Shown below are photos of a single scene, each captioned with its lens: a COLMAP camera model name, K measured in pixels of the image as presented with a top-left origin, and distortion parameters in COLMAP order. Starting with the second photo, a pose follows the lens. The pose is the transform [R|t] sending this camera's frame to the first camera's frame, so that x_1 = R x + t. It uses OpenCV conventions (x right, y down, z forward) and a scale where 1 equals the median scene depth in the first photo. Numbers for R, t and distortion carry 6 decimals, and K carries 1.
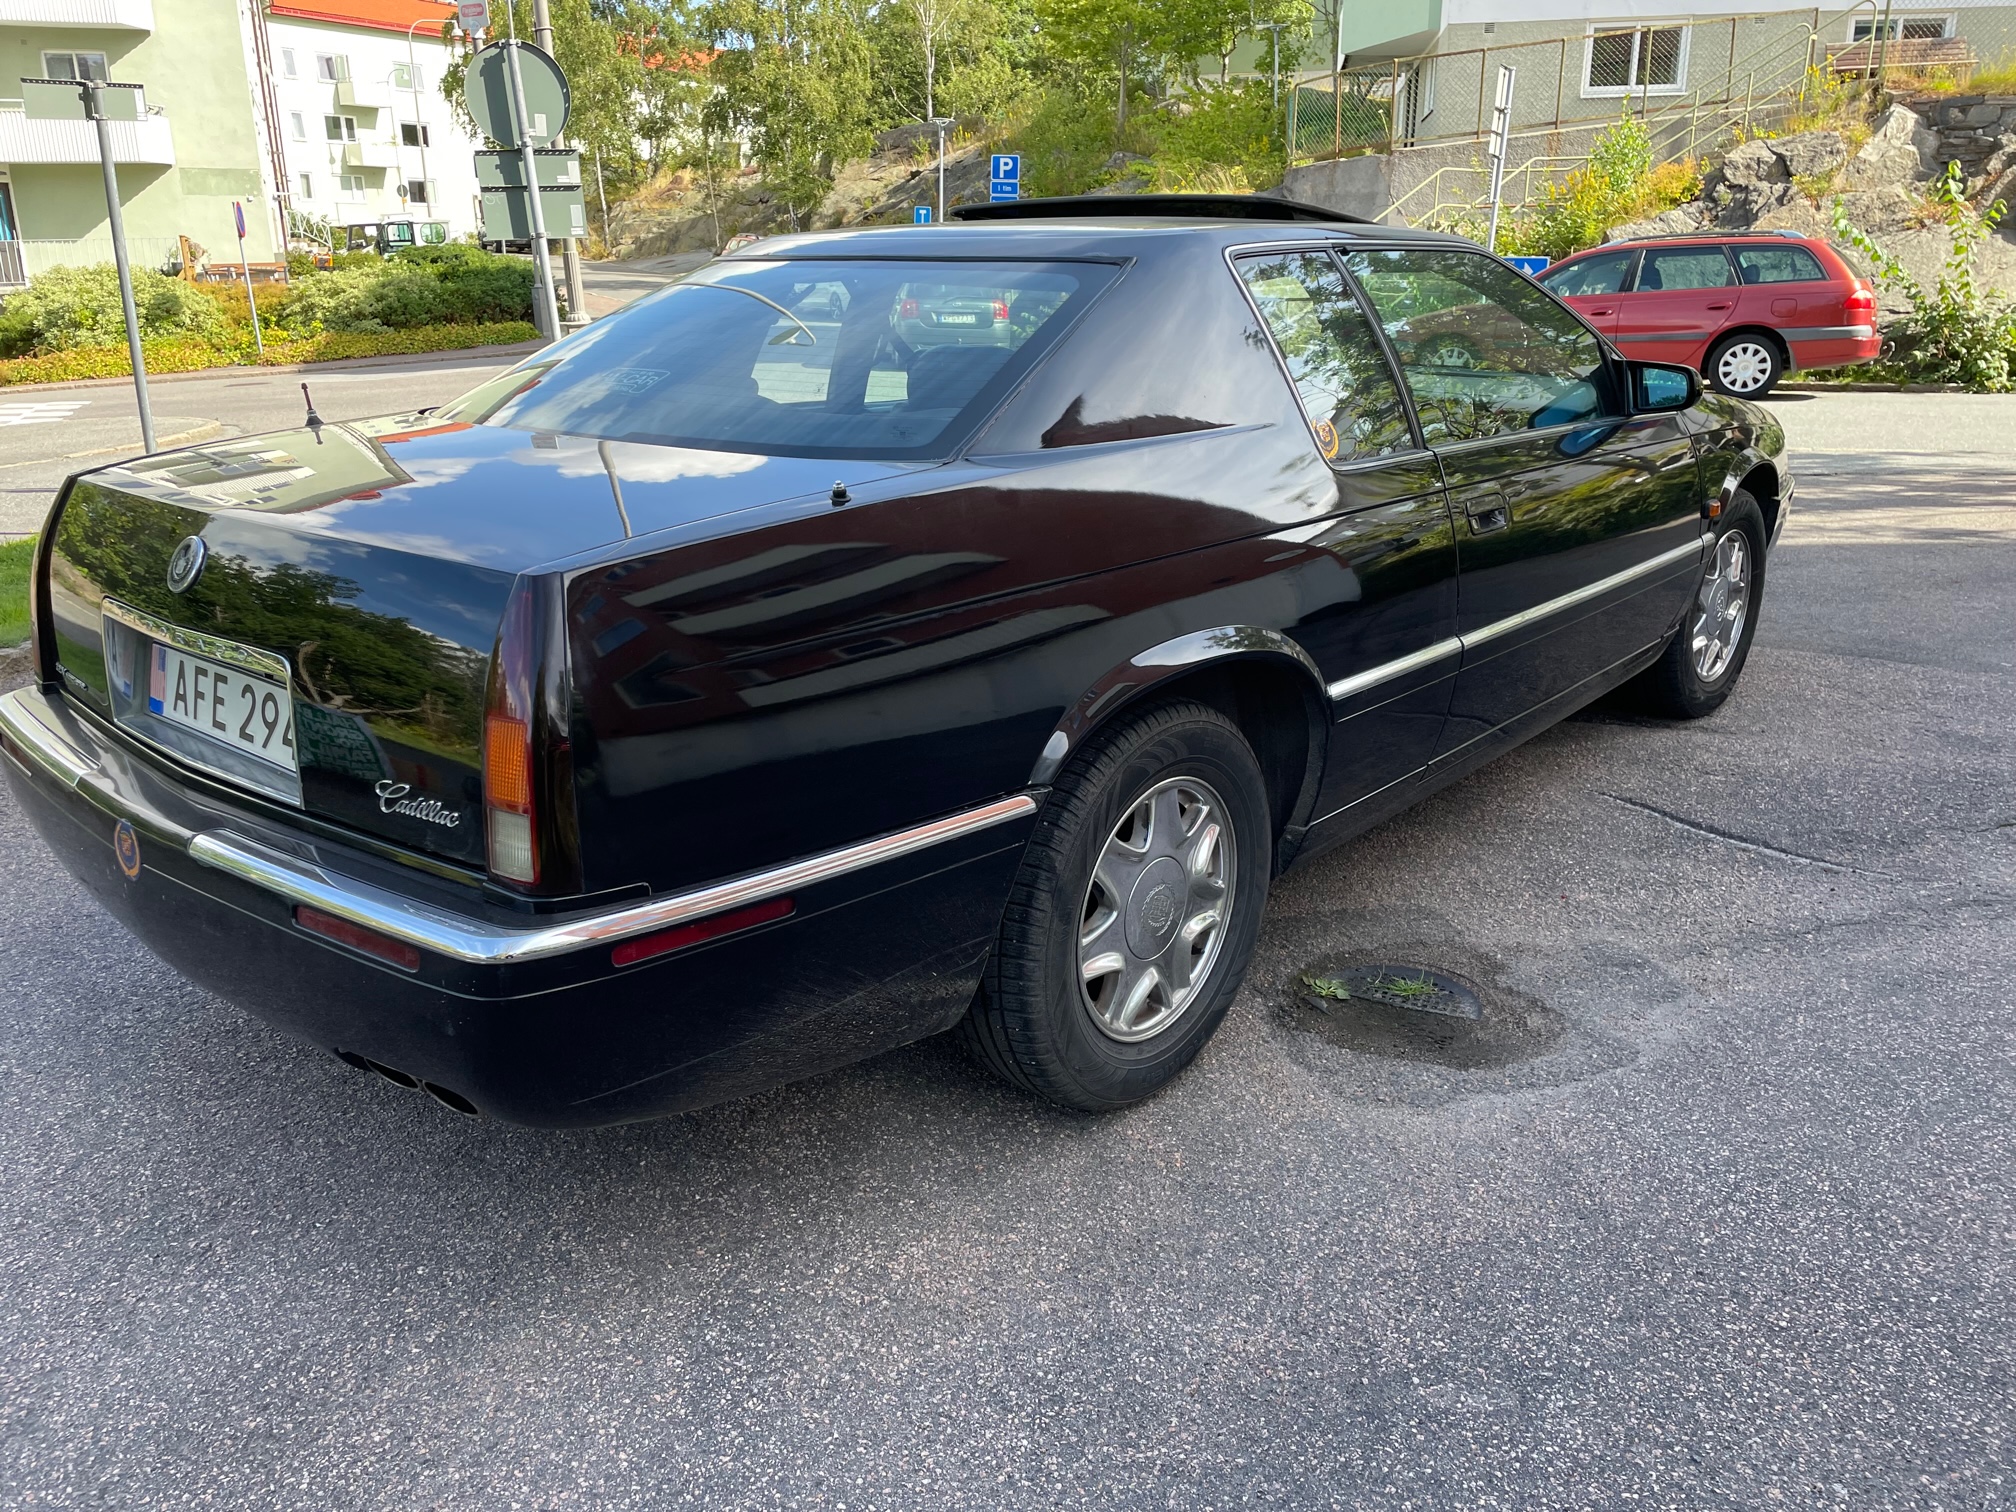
lens RADIAL K [[1518.1, 0, 1003.3], [0, 1518.1, 755.3], [0, 0, 1]] dist [0.086048, -0.109313]
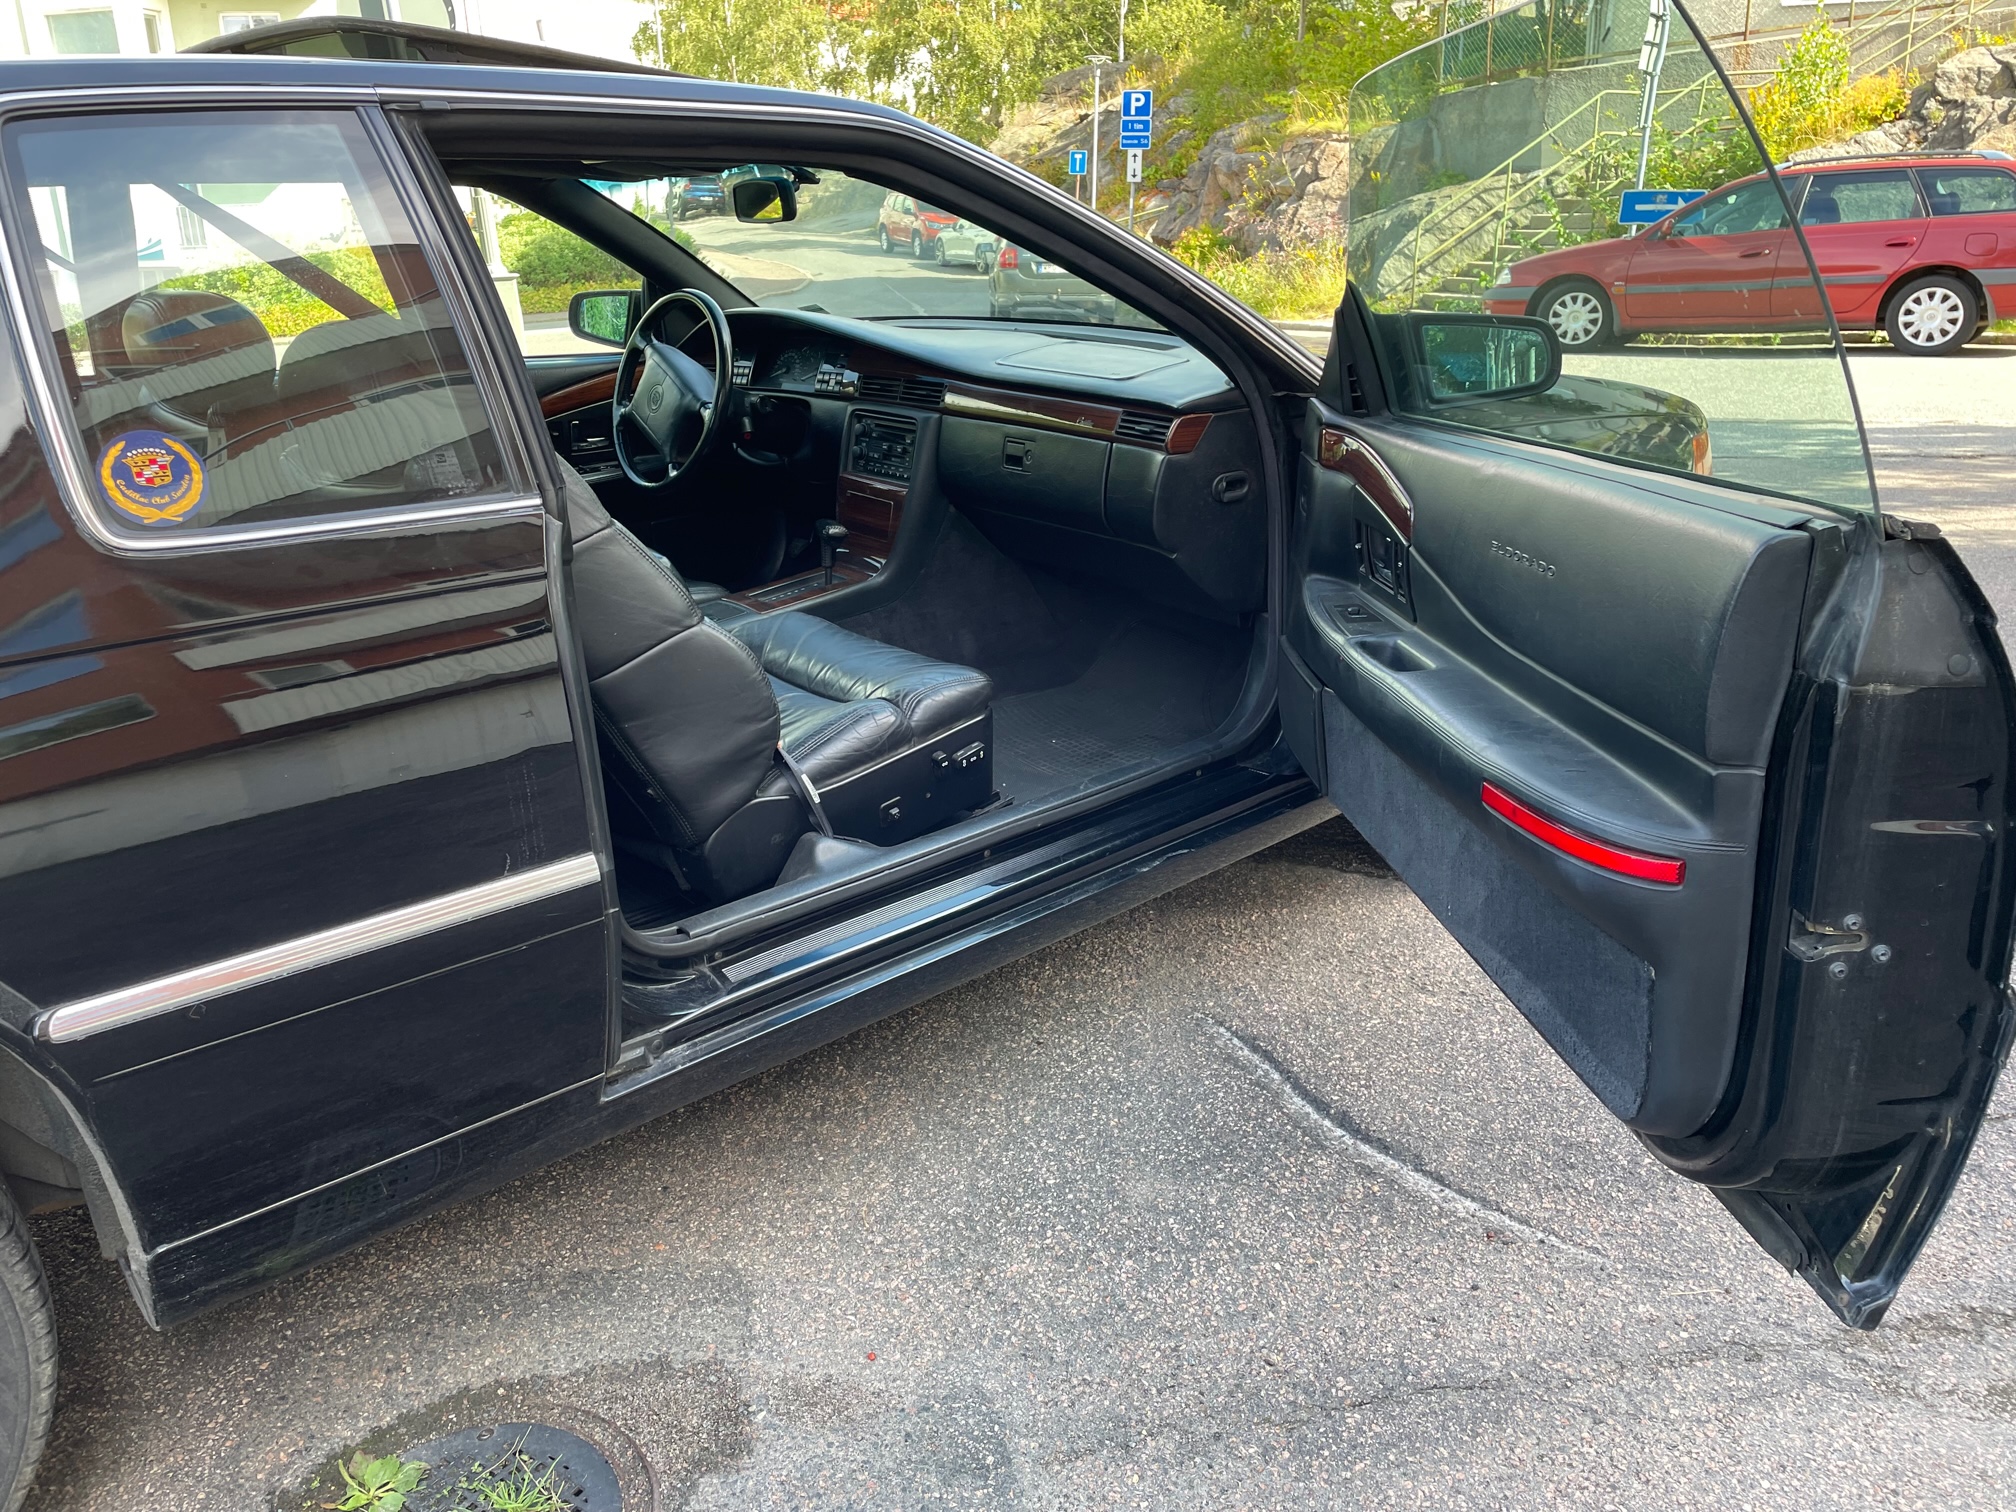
lens RADIAL K [[1518.1, 0, 1003.3], [0, 1518.1, 755.3], [0, 0, 1]] dist [0.086048, -0.109313]
pose [[0.990373, 0.031402, -0.134813, 0.086492], [-0.027643, 0.999178, 0.029660, -0.022163], [0.135633, -0.025648, 0.990427, 0.086891]]
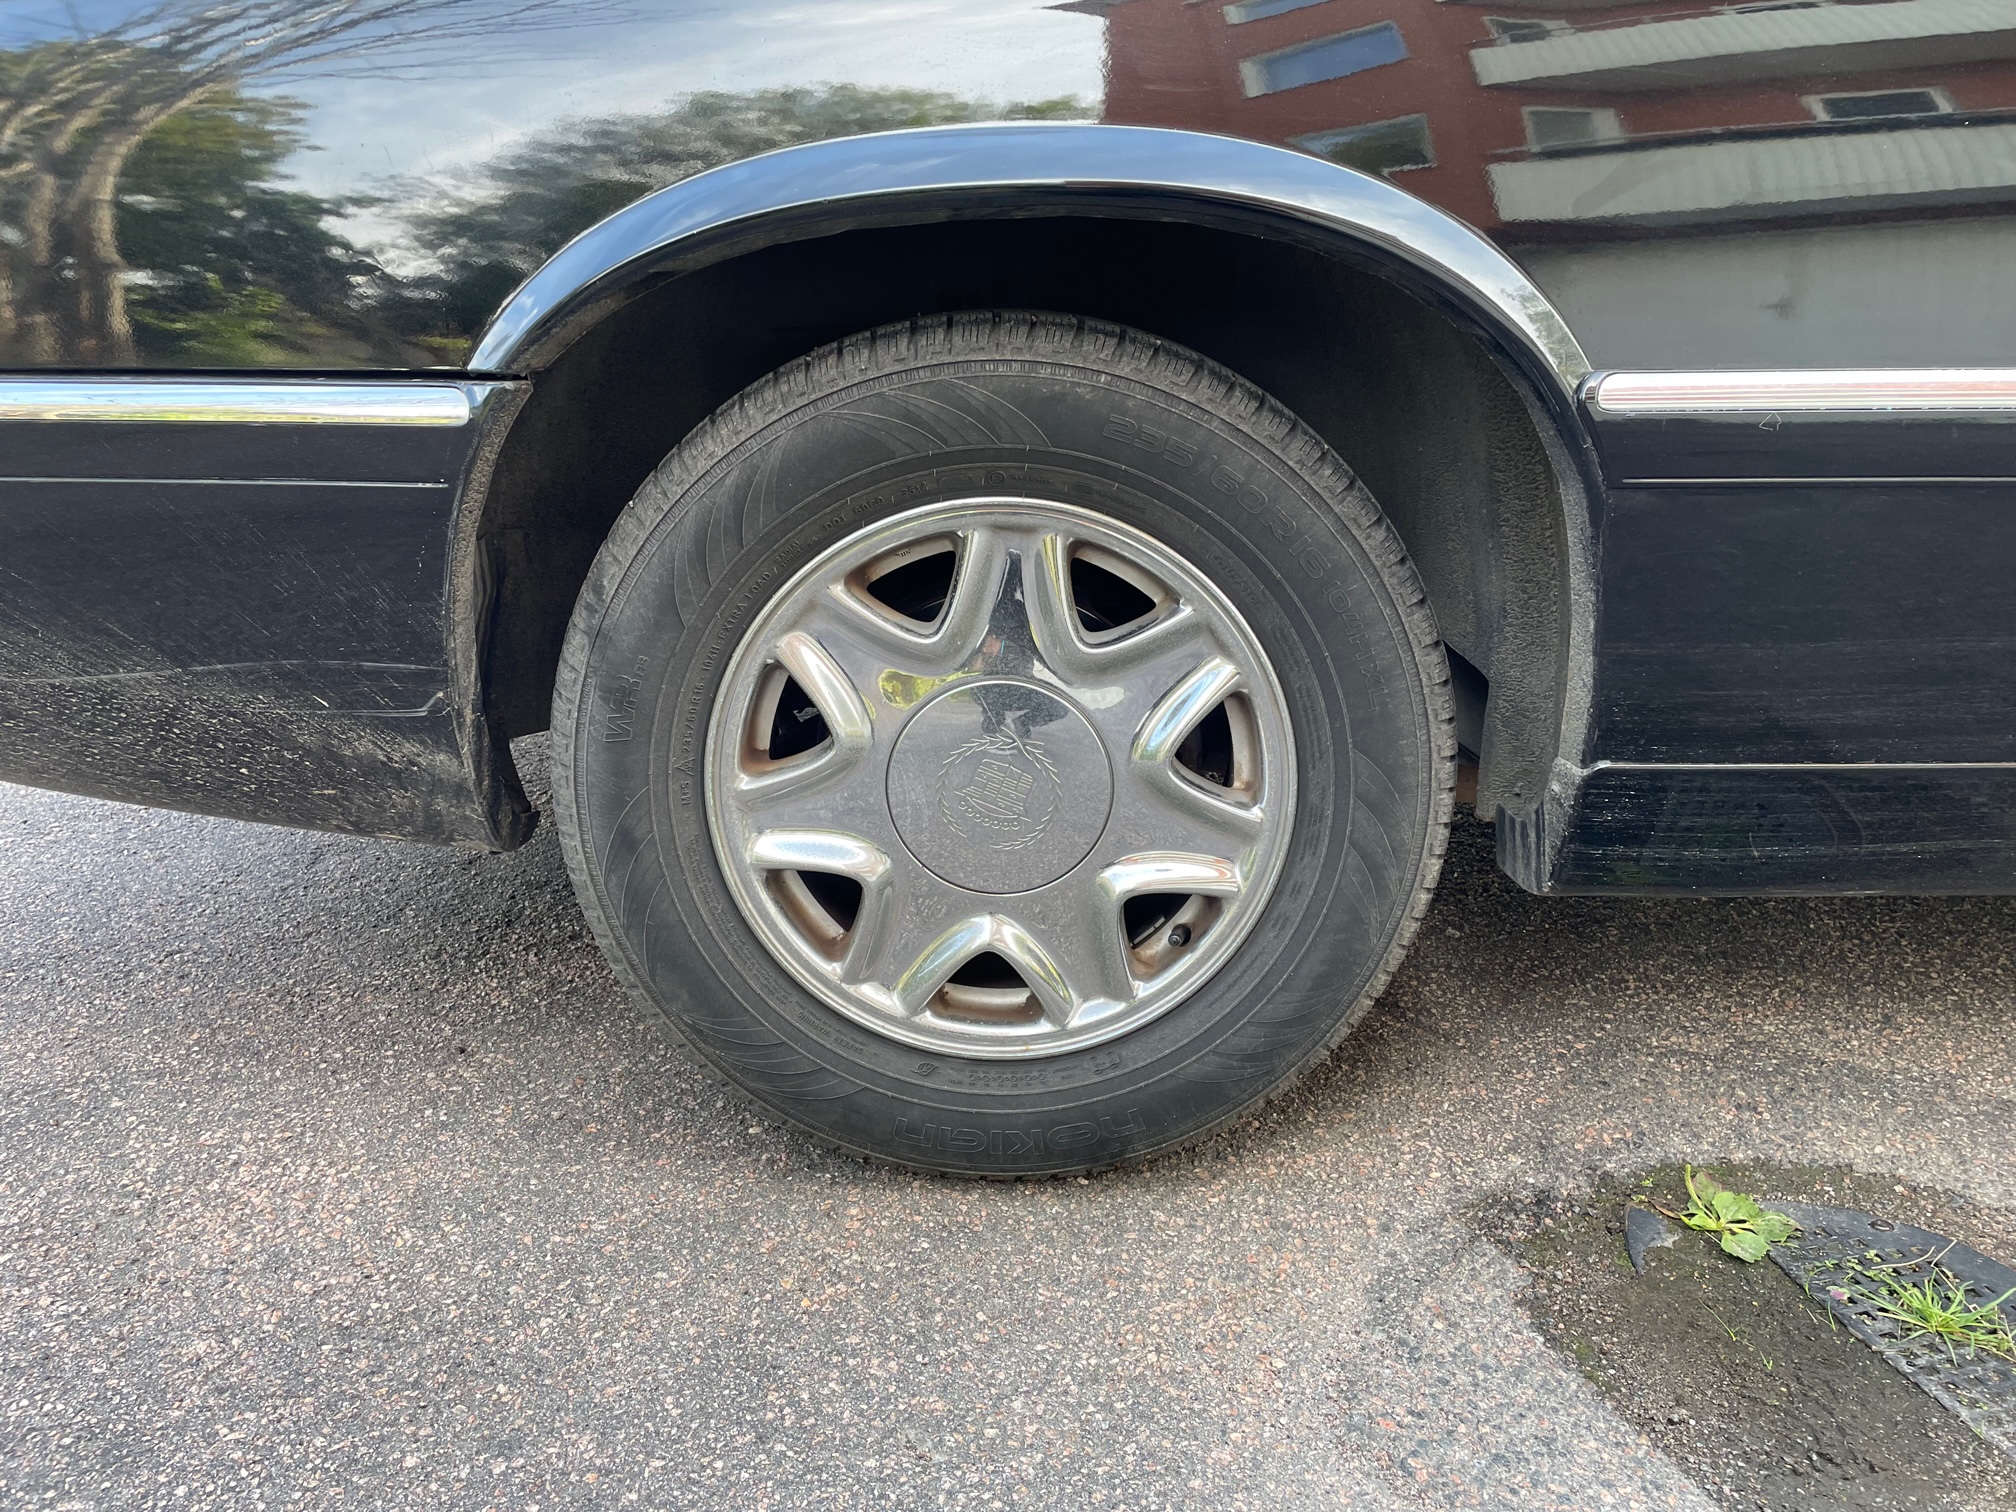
lens RADIAL K [[1599.8, 0, 993.1], [0, 1599.8, 668.5], [0, 0, 1]] dist [0.073845, -0.122460]
pose [[0.624143, 0.215939, -0.750877, 0.066147], [-0.229233, 0.969365, 0.088229, 0.003450], [0.746925, 0.117058, 0.654523, 0.097355]]
